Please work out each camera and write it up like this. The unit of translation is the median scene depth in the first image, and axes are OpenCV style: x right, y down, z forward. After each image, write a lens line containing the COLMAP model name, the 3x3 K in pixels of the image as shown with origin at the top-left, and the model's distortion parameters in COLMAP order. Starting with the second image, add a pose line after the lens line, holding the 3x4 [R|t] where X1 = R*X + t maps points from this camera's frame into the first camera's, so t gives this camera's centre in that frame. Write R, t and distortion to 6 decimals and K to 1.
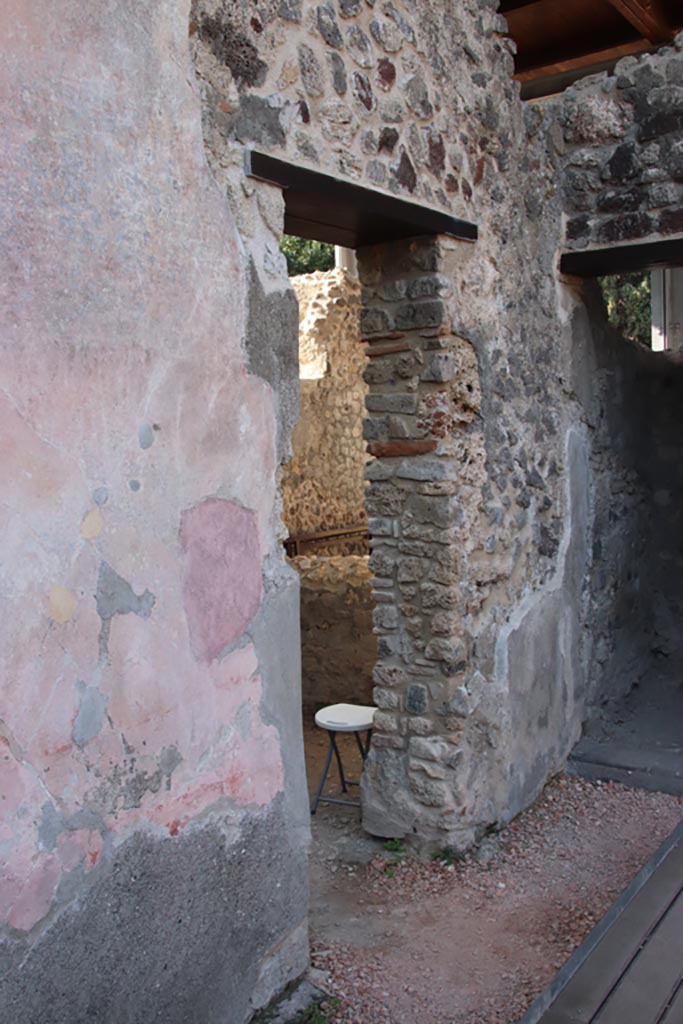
lens RADIAL K [[943.5, 0, 346.8], [0, 943.5, 514.7], [0, 0, 1]] dist [-0.046202, 0.000000]
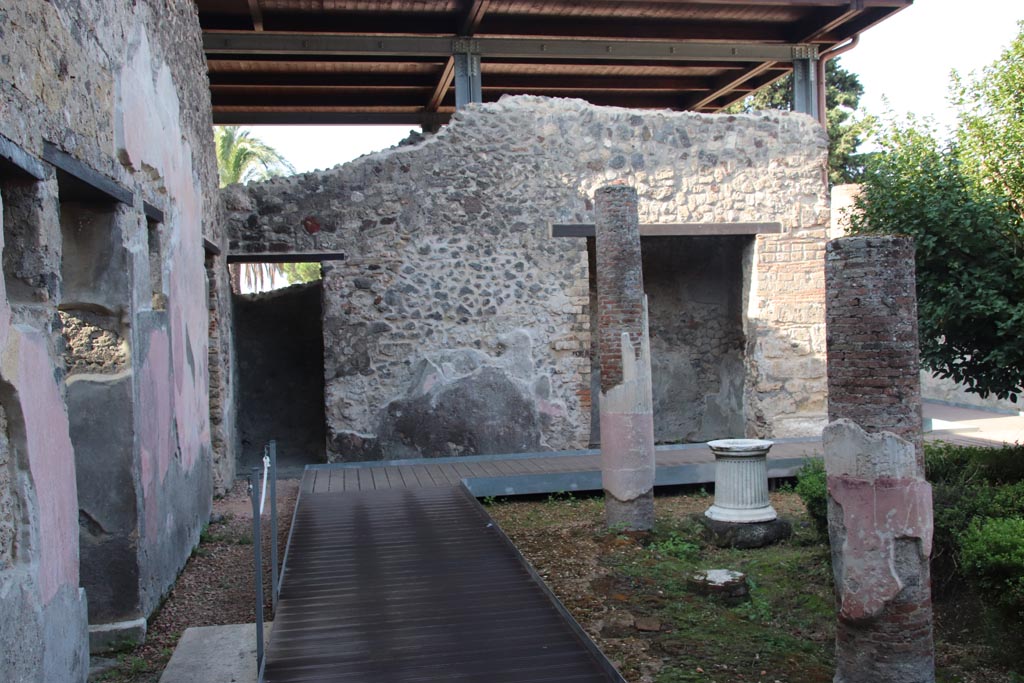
lens RADIAL K [[943.5, 0, 516.9], [0, 943.5, 341.4], [0, 0, 1]] dist [-0.046202, 0.000000]
pose [[0.698652, -0.001038, 0.715461, -0.961654], [0.069947, 0.995308, -0.066859, 0.146578], [-0.712034, 0.096756, 0.695446, -1.150334]]
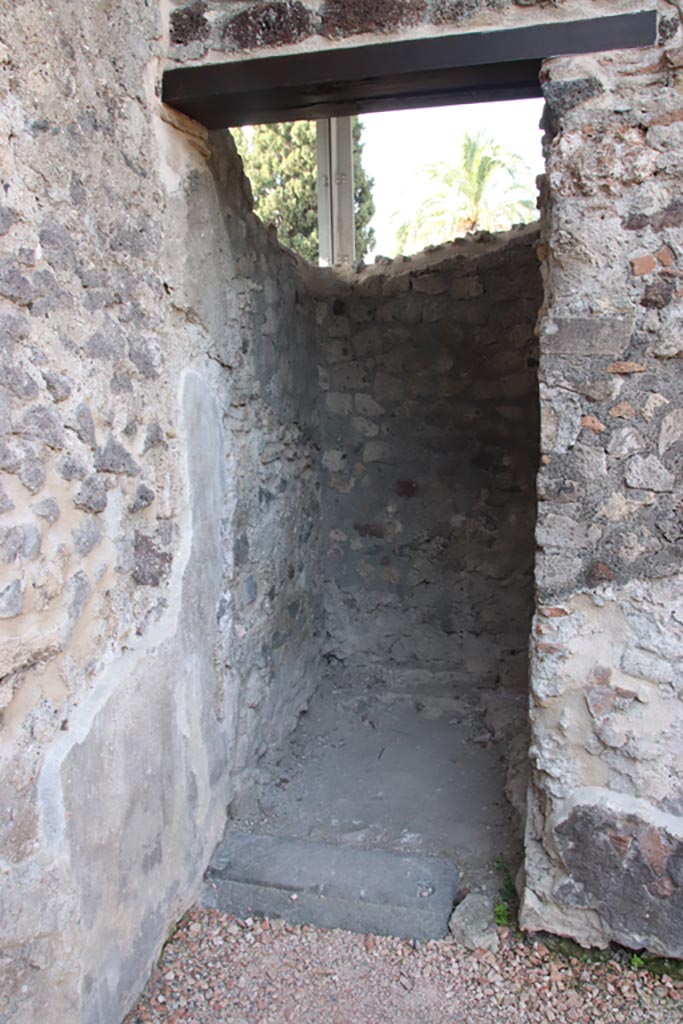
lens RADIAL K [[847.6, 0, 340.8], [0, 847.6, 511.6], [0, 0, 1]] dist [-0.106380, 0.072738]
pose [[0.944605, -0.042314, 0.325470, 0.157206], [0.016389, 0.996499, 0.081989, -0.044334], [-0.327799, -0.072113, 0.941991, 0.466519]]
